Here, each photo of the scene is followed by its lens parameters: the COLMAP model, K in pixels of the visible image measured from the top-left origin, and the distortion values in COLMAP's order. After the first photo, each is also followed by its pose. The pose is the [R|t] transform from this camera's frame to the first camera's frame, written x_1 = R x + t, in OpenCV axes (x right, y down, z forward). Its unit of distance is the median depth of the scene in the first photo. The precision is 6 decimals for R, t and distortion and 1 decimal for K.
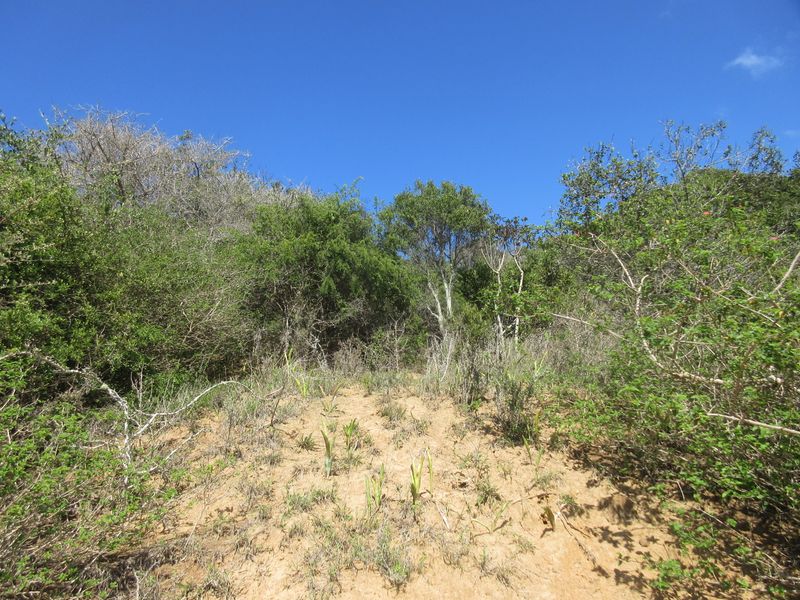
lens RADIAL K [[614.8, 0, 400.0], [0, 614.8, 300.0], [0, 0, 1]] dist [0.006859, 0.010983]
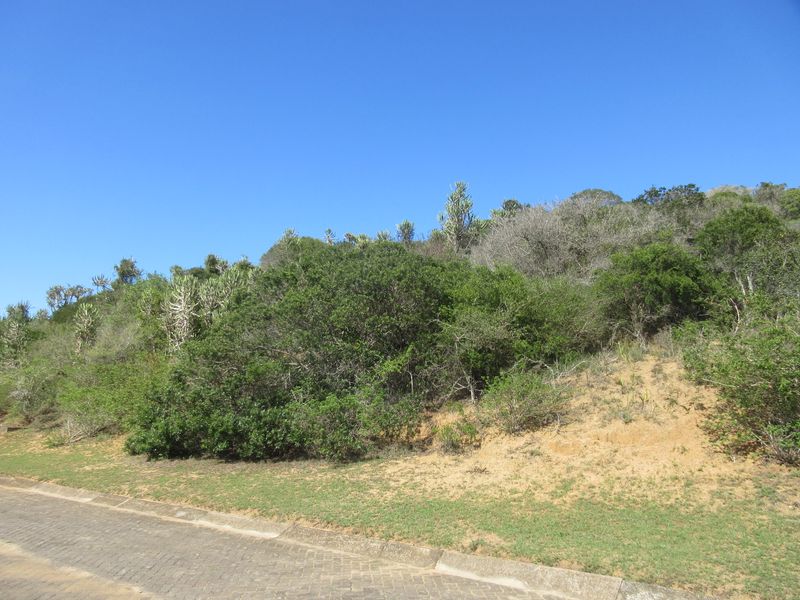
lens RADIAL K [[614.8, 0, 400.0], [0, 614.8, 300.0], [0, 0, 1]] dist [0.006859, 0.010983]
pose [[0.772648, -0.069048, -0.631069, 0.793127], [0.140400, 0.988038, 0.063793, -0.406567], [0.619115, -0.137892, 0.773099, -1.534943]]
